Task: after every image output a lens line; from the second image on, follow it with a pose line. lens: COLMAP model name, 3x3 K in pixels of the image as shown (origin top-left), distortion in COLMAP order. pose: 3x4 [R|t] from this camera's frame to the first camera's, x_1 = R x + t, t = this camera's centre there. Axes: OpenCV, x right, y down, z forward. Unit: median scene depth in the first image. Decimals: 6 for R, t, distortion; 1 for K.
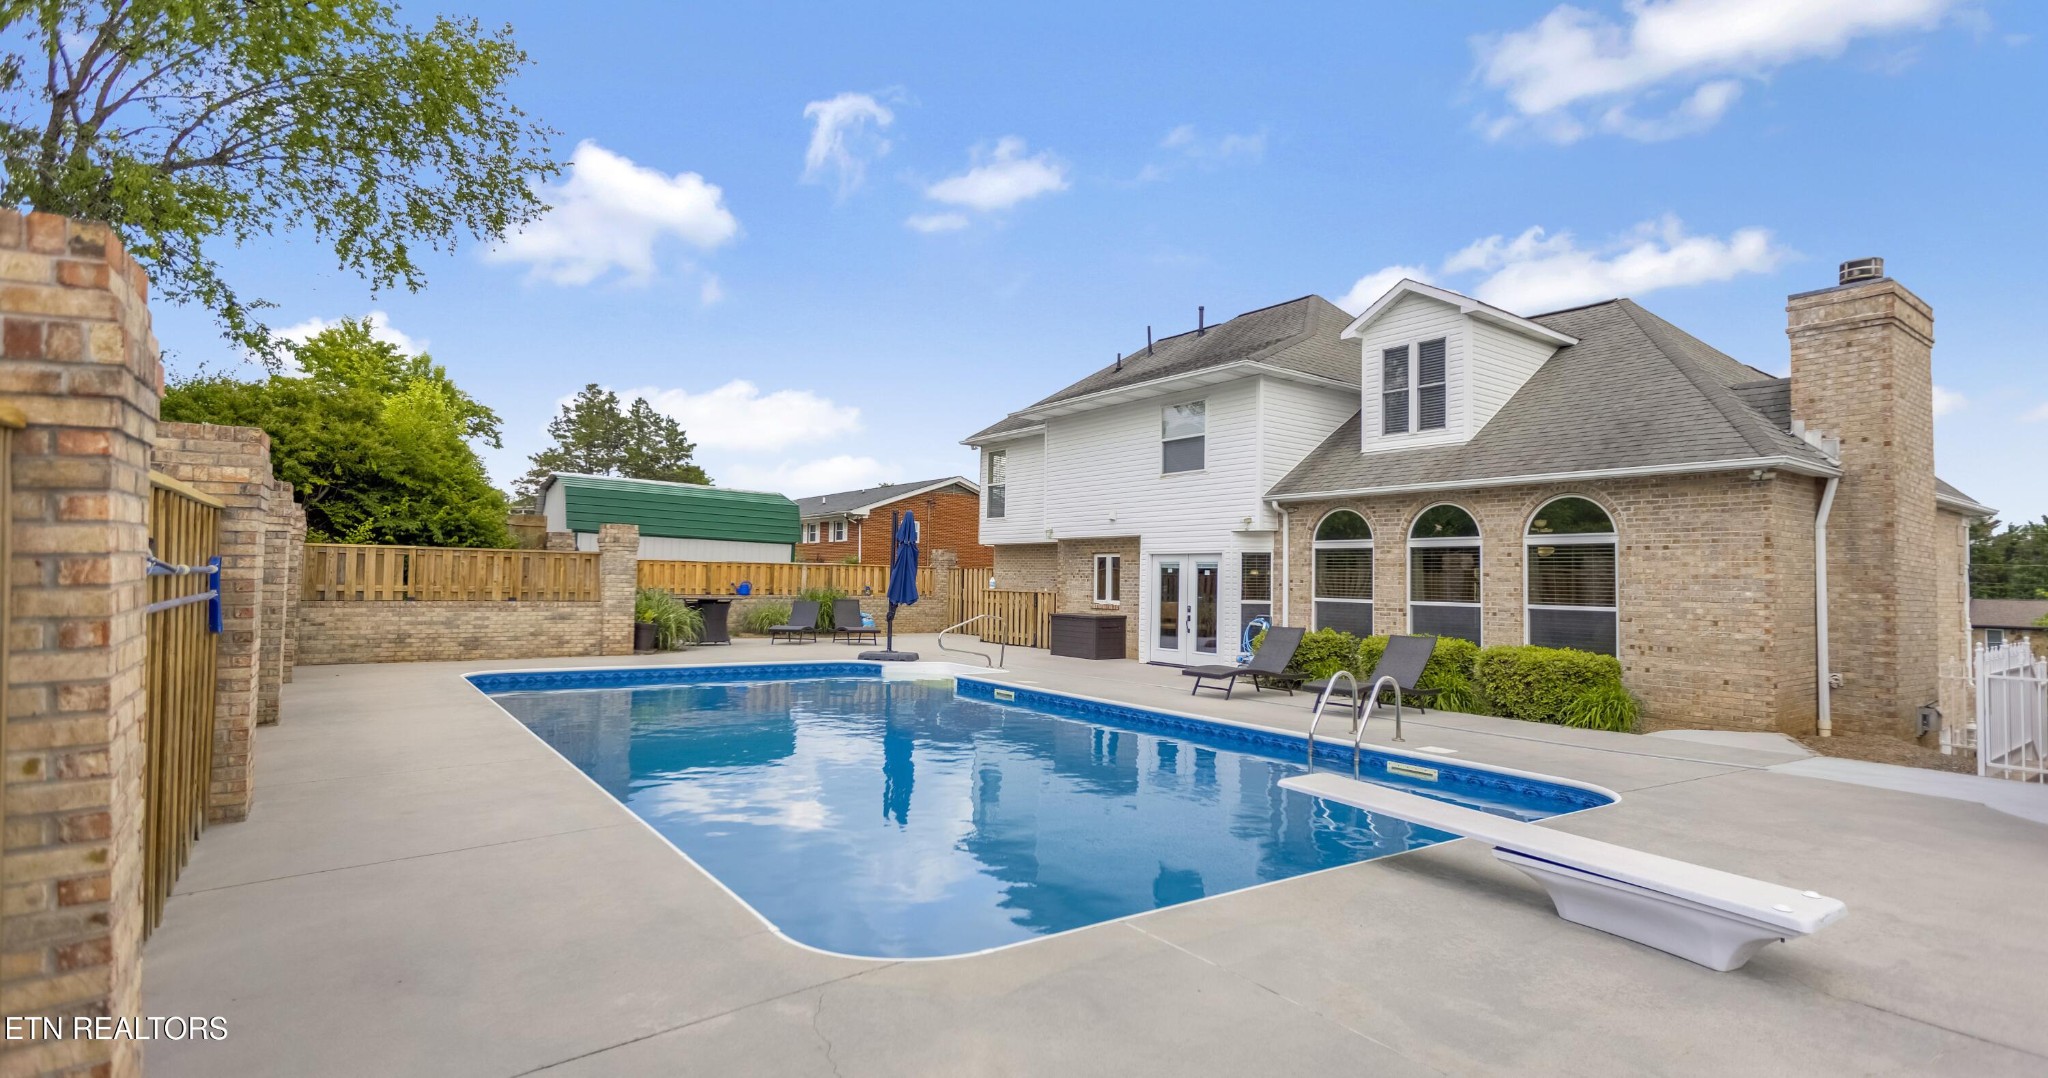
lens RADIAL K [[965.8, 0, 1024.0], [0, 965.8, 539.0], [0, 0, 1]] dist [-0.021910, 0.031018]
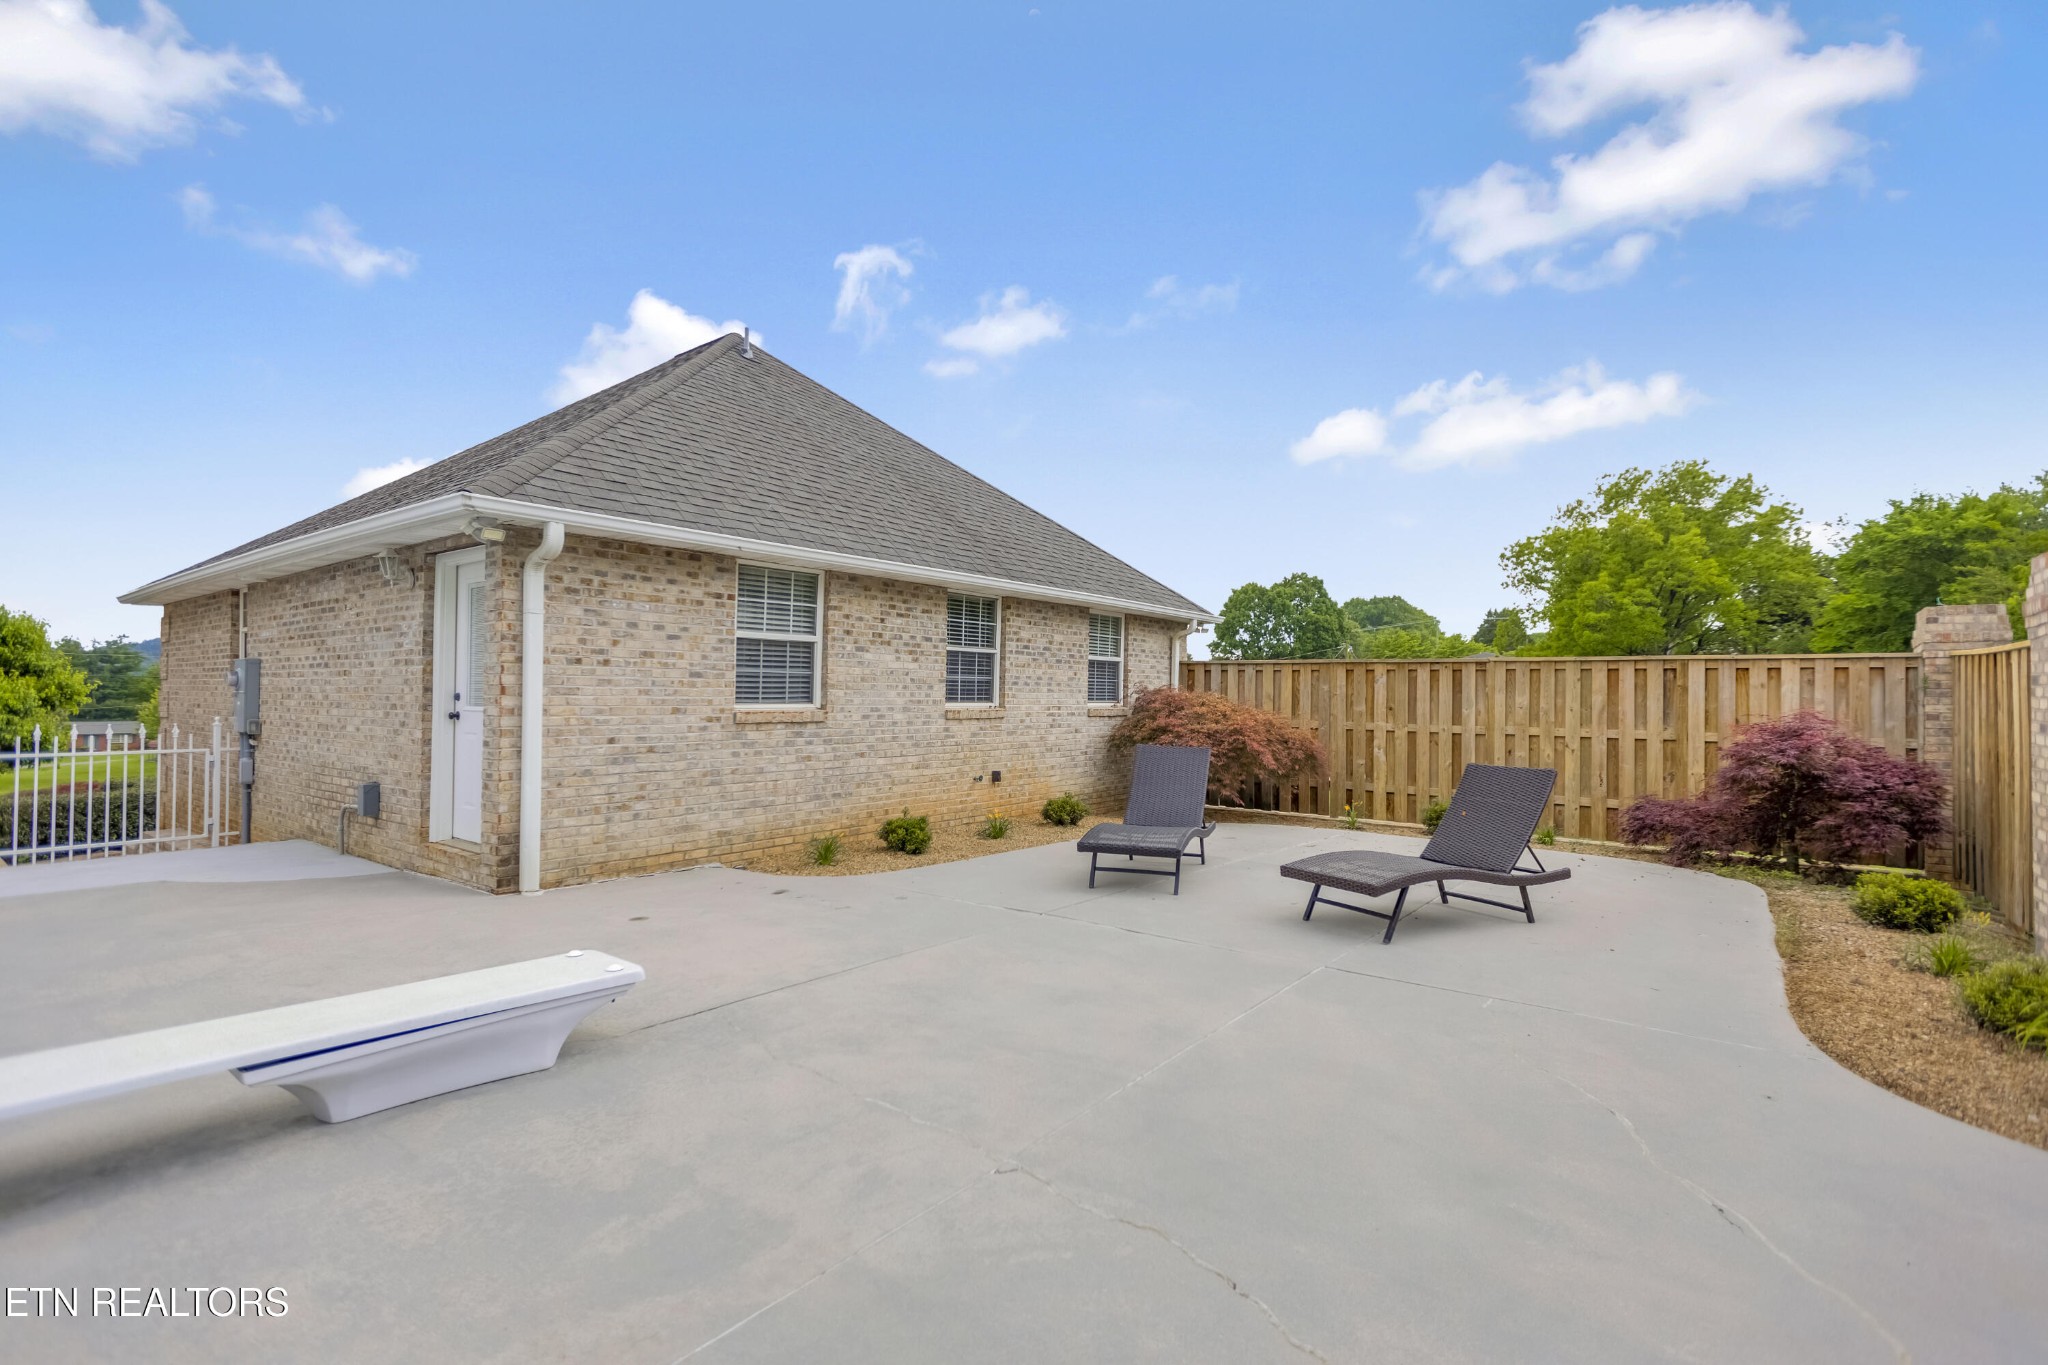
lens RADIAL K [[912.7, 0, 1026.9], [0, 912.7, 687.5], [0, 0, 1]] dist [-0.001019, -0.001238]
pose [[-0.278851, -0.018723, 0.960152, -0.054945], [-0.058219, 0.998301, 0.002559, 0.013032], [-0.958568, -0.055186, -0.279467, 0.192152]]
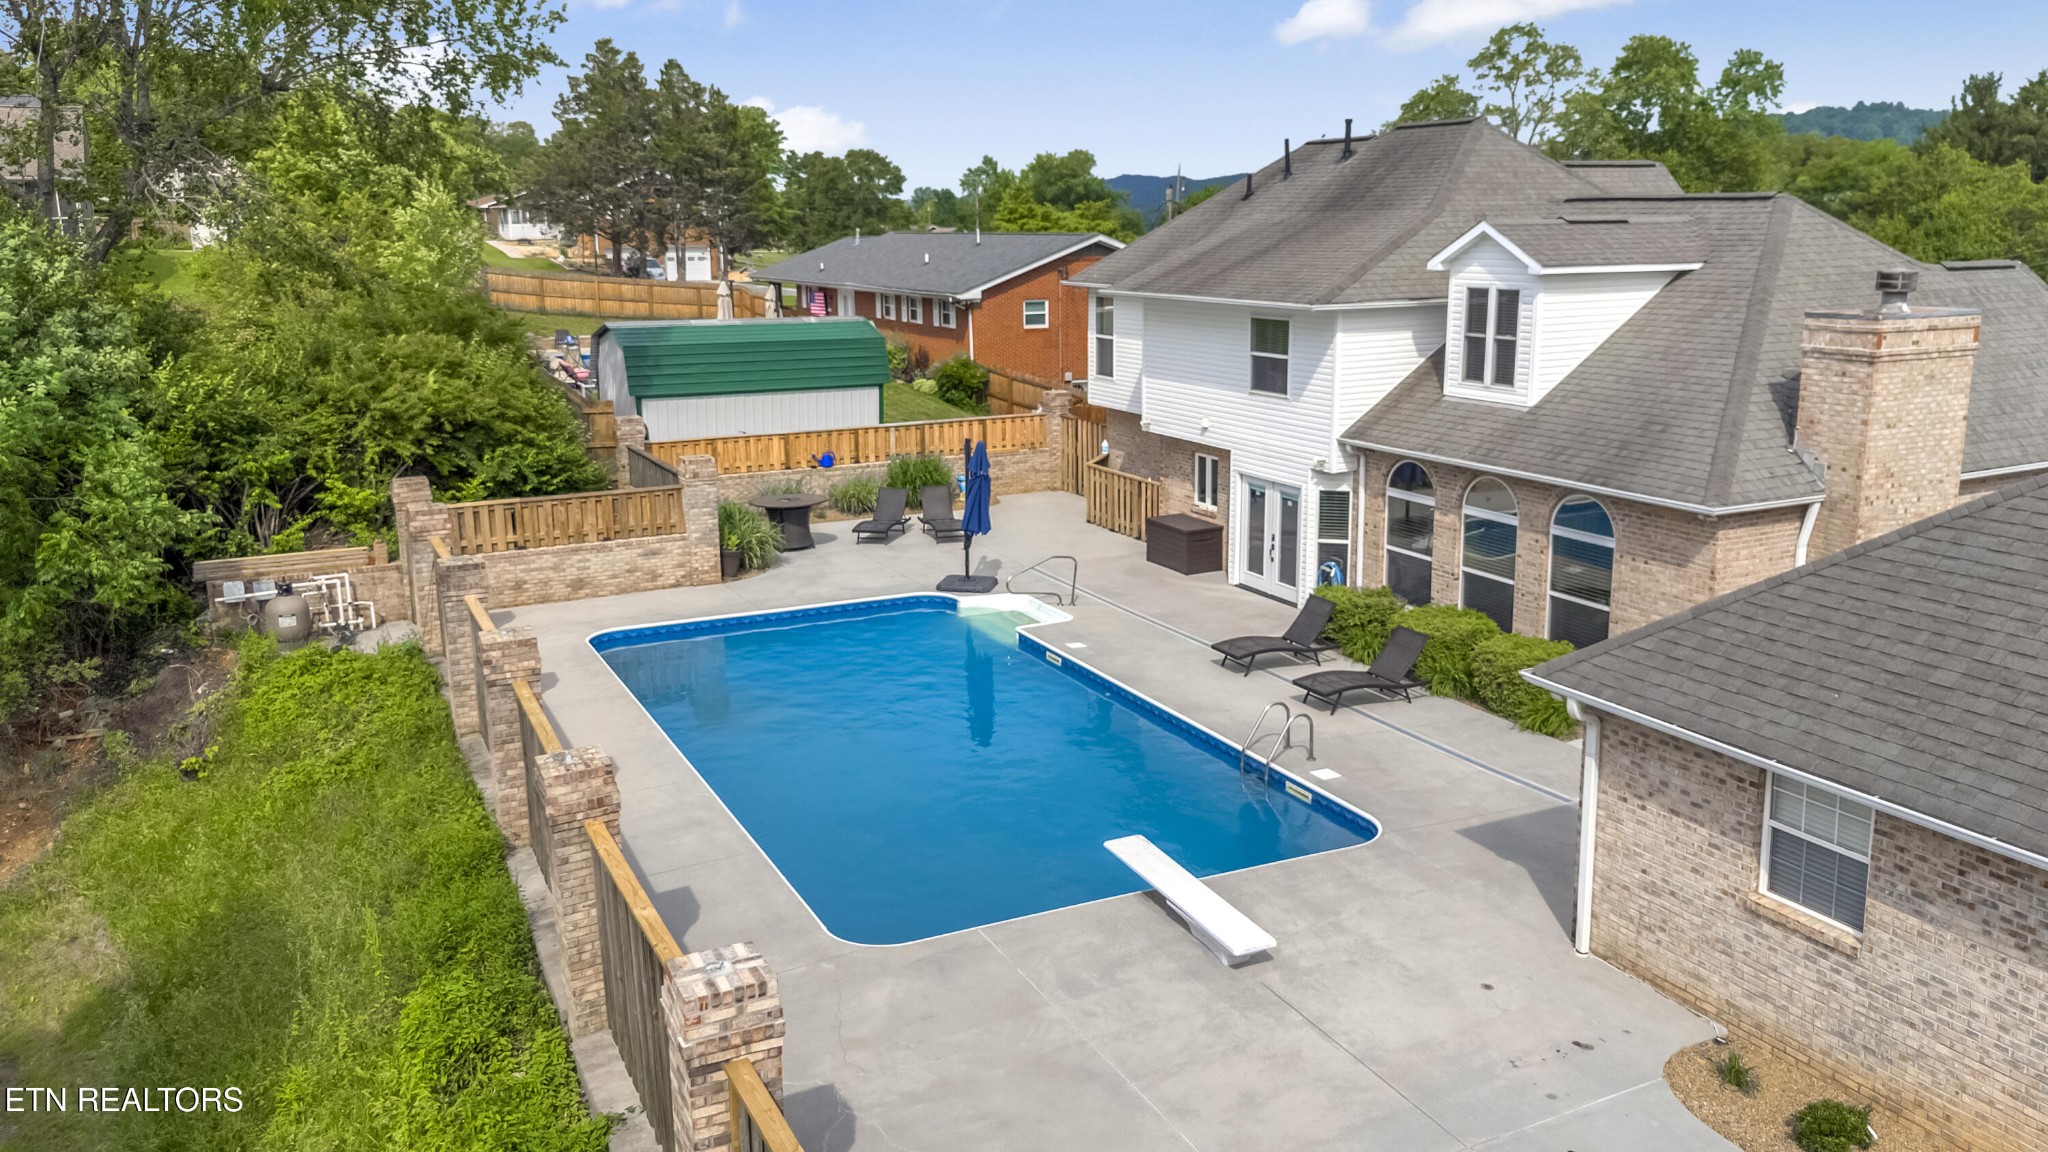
lens RADIAL K [[1526.4, 0, 1042.7], [0, 1526.4, 571.9], [0, 0, 1]] dist [0.046297, -0.005343]
pose [[0.987665, 0.008960, -0.156327, 0.198762], [0.033213, 0.963656, 0.265072, -0.330650], [0.153020, -0.266994, 0.951472, -0.526725]]
